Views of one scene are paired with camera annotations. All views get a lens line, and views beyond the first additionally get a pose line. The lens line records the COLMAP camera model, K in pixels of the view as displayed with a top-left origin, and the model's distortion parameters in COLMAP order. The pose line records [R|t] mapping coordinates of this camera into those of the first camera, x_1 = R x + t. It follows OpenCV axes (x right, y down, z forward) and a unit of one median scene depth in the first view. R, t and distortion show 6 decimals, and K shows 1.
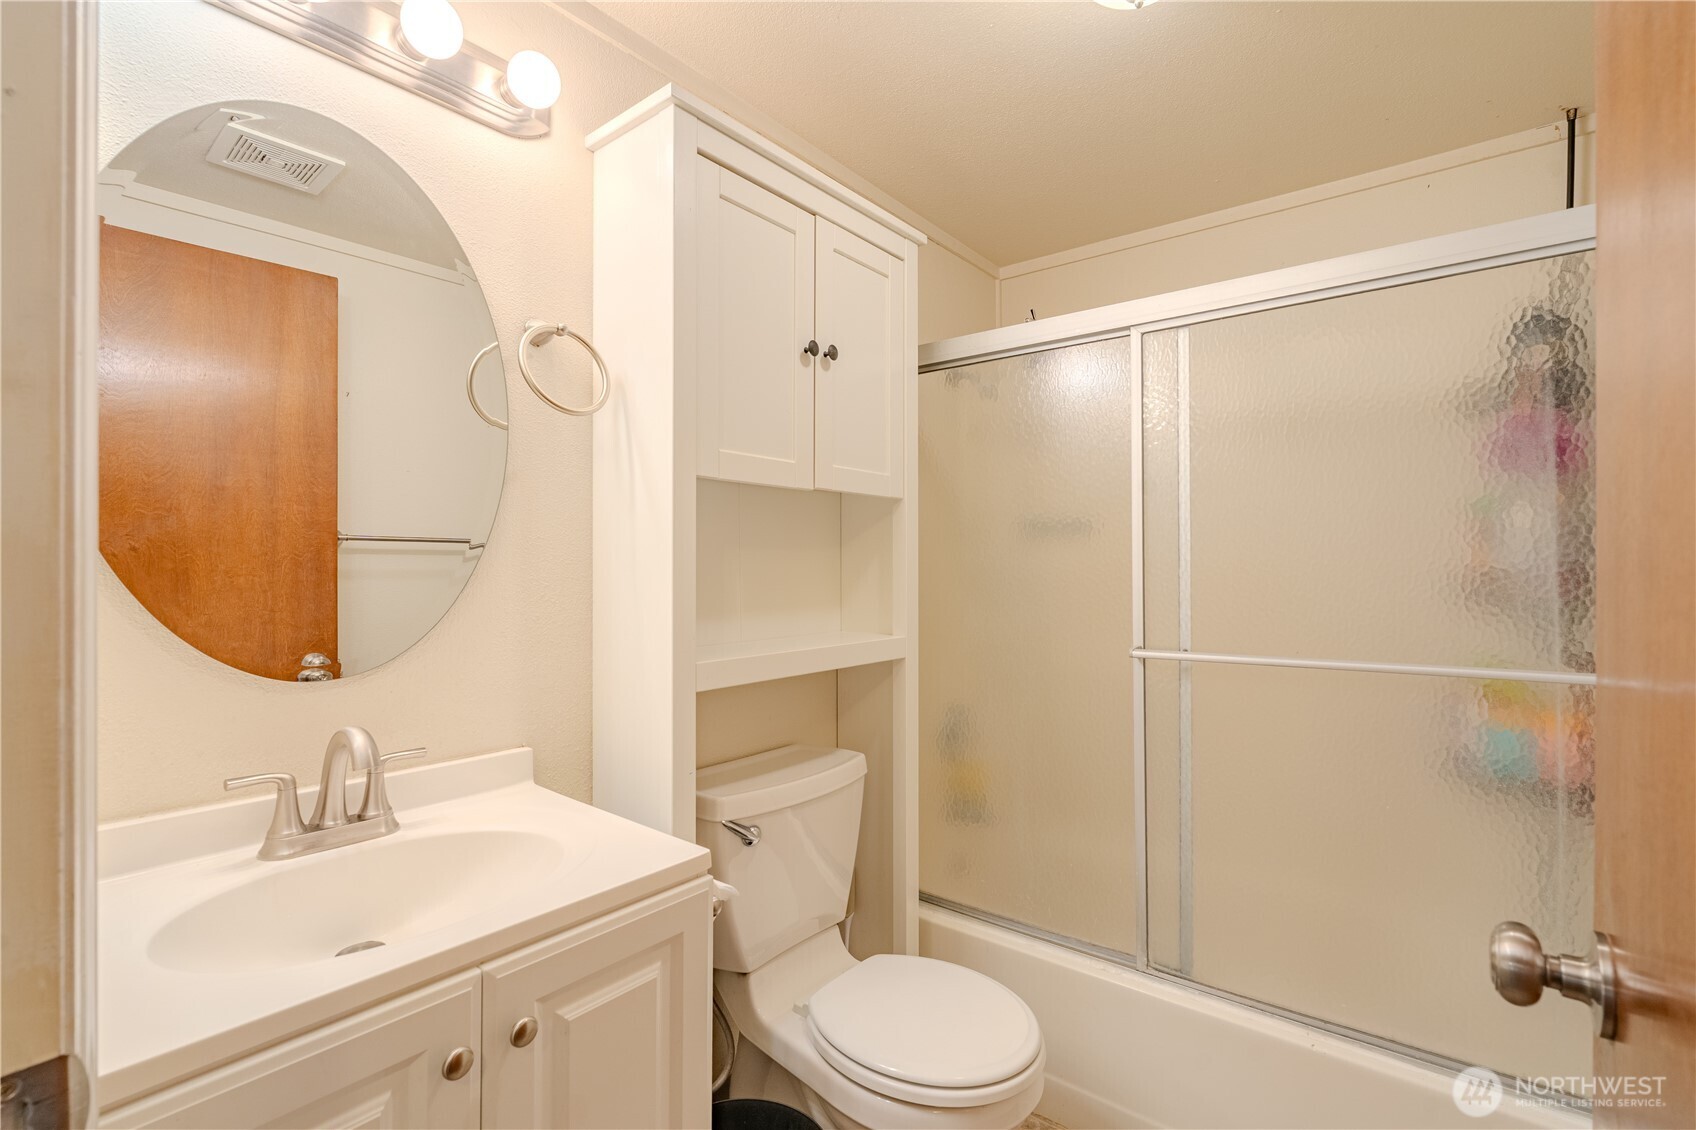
lens RADIAL K [[771.6, 0, 848.0], [0, 771.6, 565.0], [0, 0, 1]] dist [-0.003198, -0.000100]
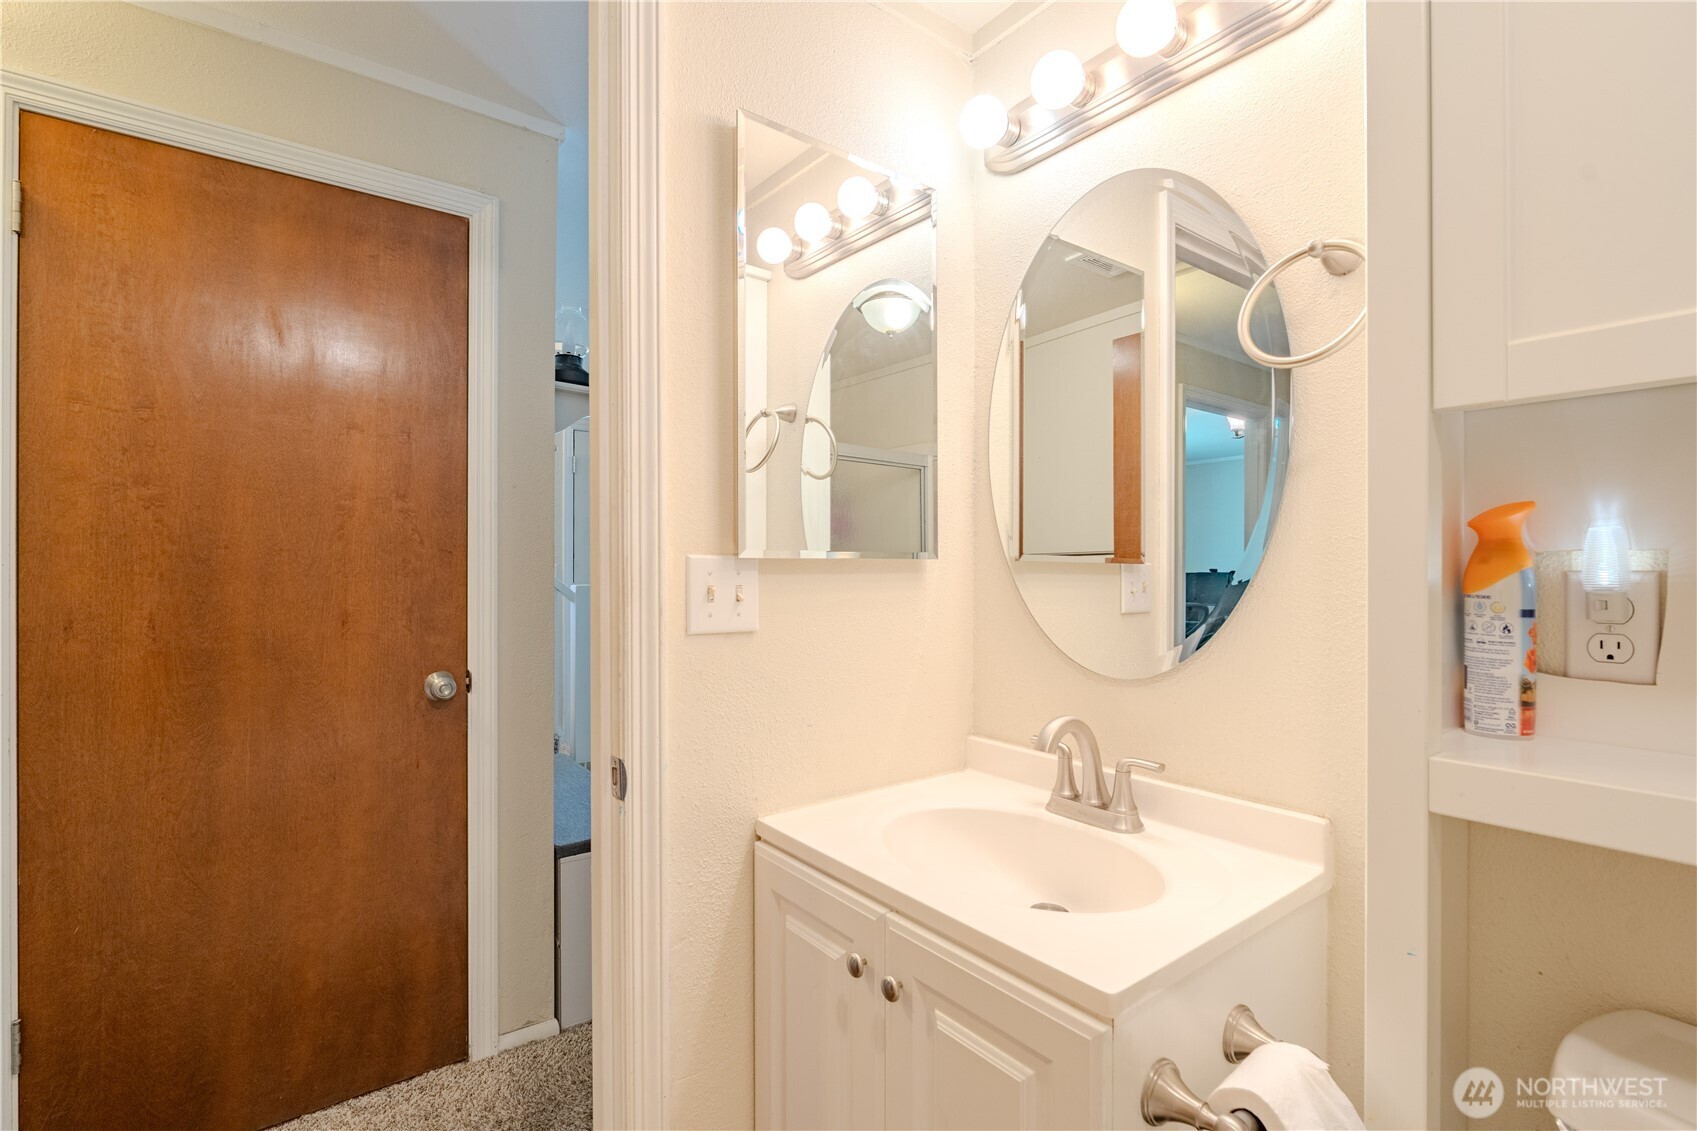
lens RADIAL K [[772.0, 0, 848.5], [0, 772.0, 565.5], [0, 0, 1]] dist [-0.003198, -0.000100]
pose [[-0.237713, -0.010150, -0.971282, 0.584740], [0.002004, 0.999938, -0.010940, -0.004662], [0.971333, -0.004547, -0.237678, 1.005790]]
